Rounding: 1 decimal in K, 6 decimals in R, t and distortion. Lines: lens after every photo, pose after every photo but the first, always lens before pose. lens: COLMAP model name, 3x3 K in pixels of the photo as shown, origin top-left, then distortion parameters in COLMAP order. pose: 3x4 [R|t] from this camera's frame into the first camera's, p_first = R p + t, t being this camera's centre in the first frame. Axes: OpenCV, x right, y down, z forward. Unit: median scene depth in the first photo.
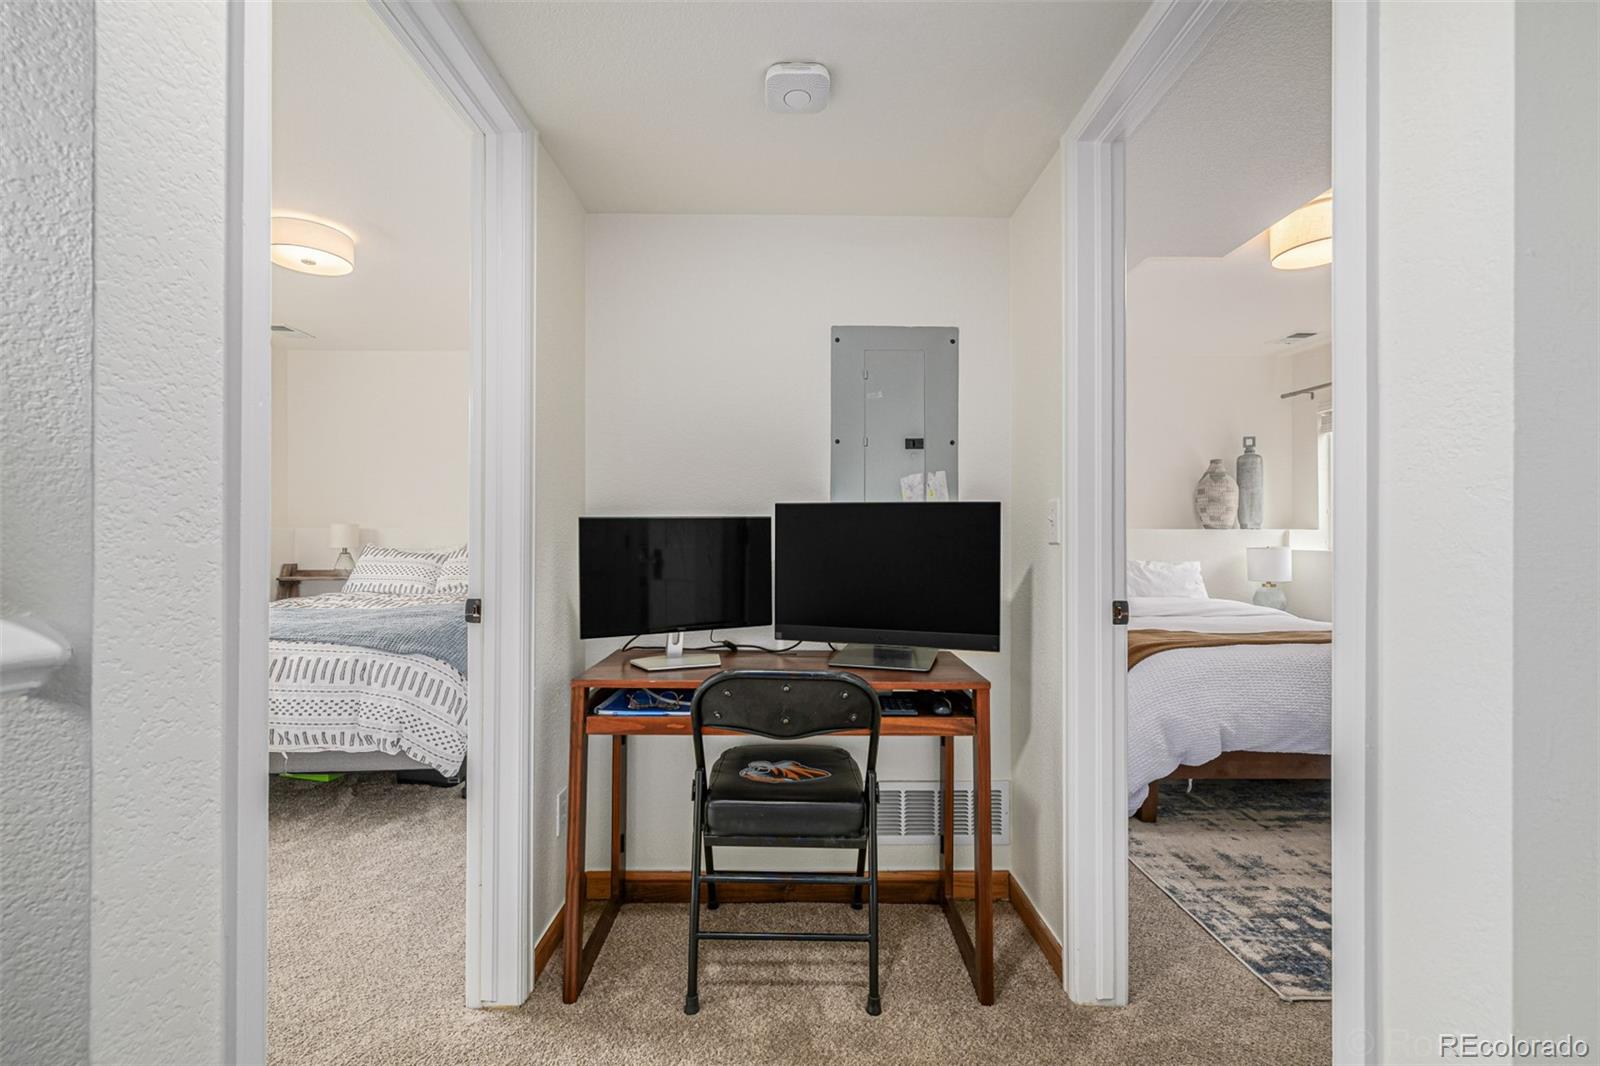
lens RADIAL K [[678.8, 0, 789.9], [0, 678.8, 530.7], [0, 0, 1]] dist [-0.000379, 0.000091]
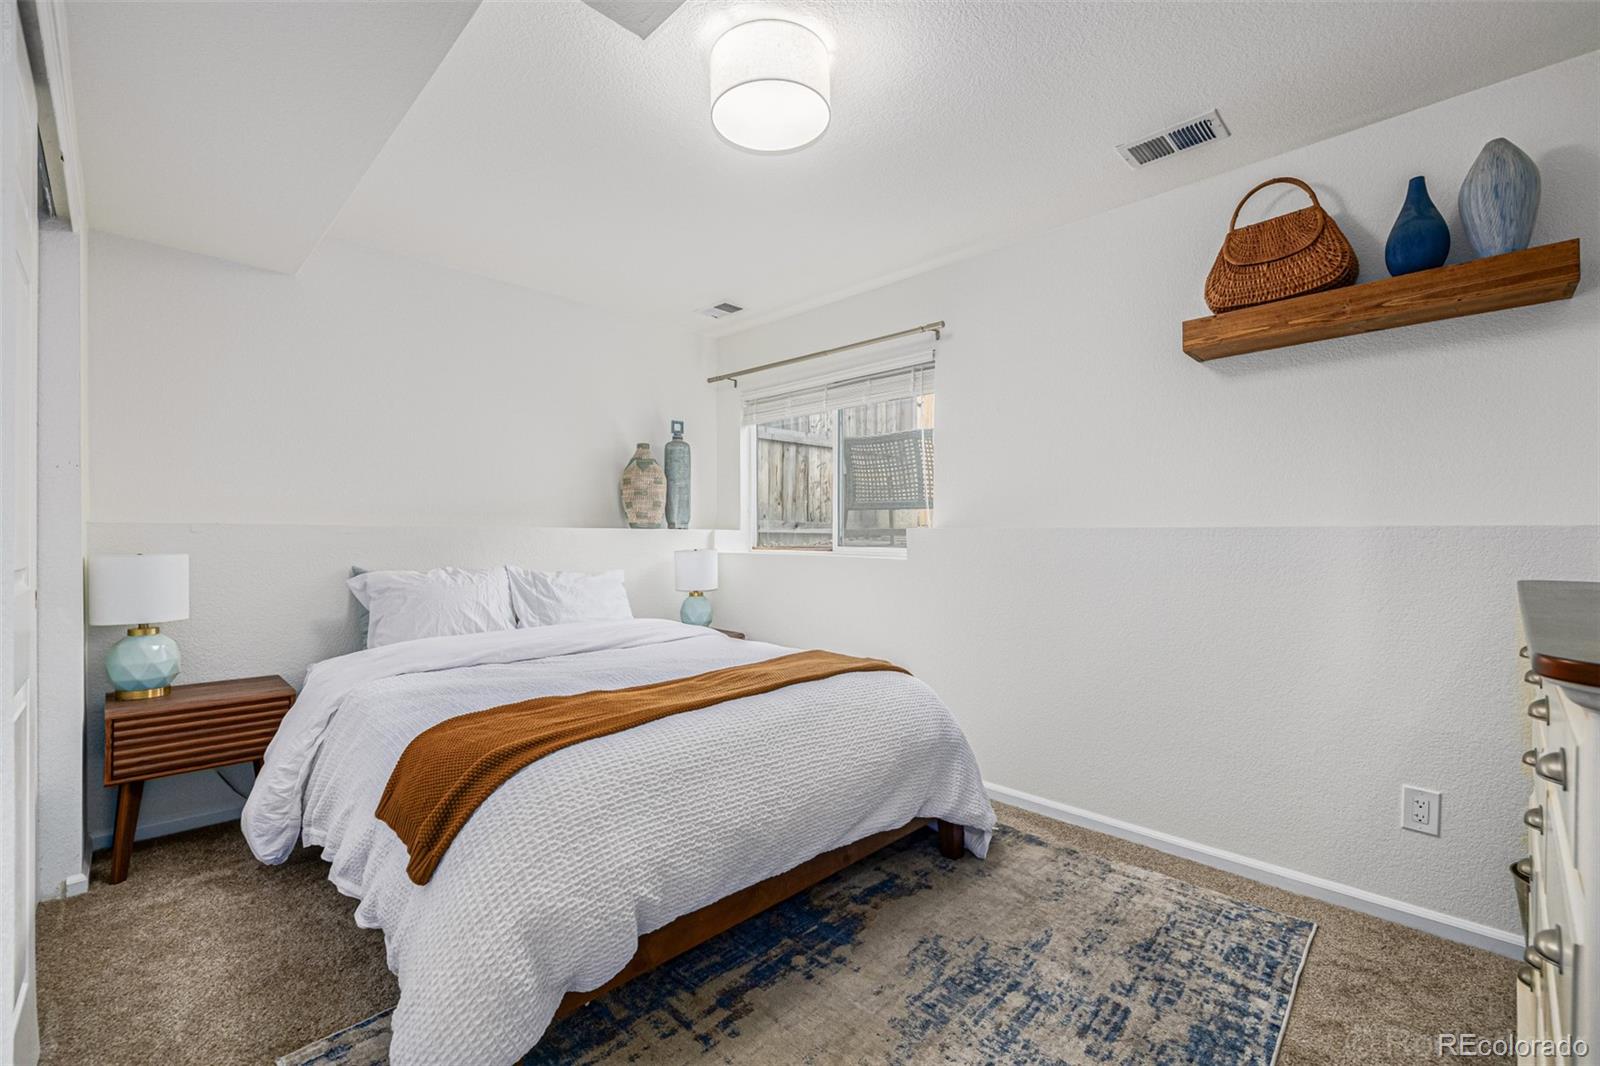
lens RADIAL K [[678.8, 0, 795.3], [0, 678.8, 537.5], [0, 0, 1]] dist [-0.000379, 0.000091]
pose [[0.715788, 0.001925, 0.698315, 0.212855], [-0.006067, 0.999976, 0.003462, 0.005067], [-0.698291, -0.006714, 0.715782, 0.324015]]
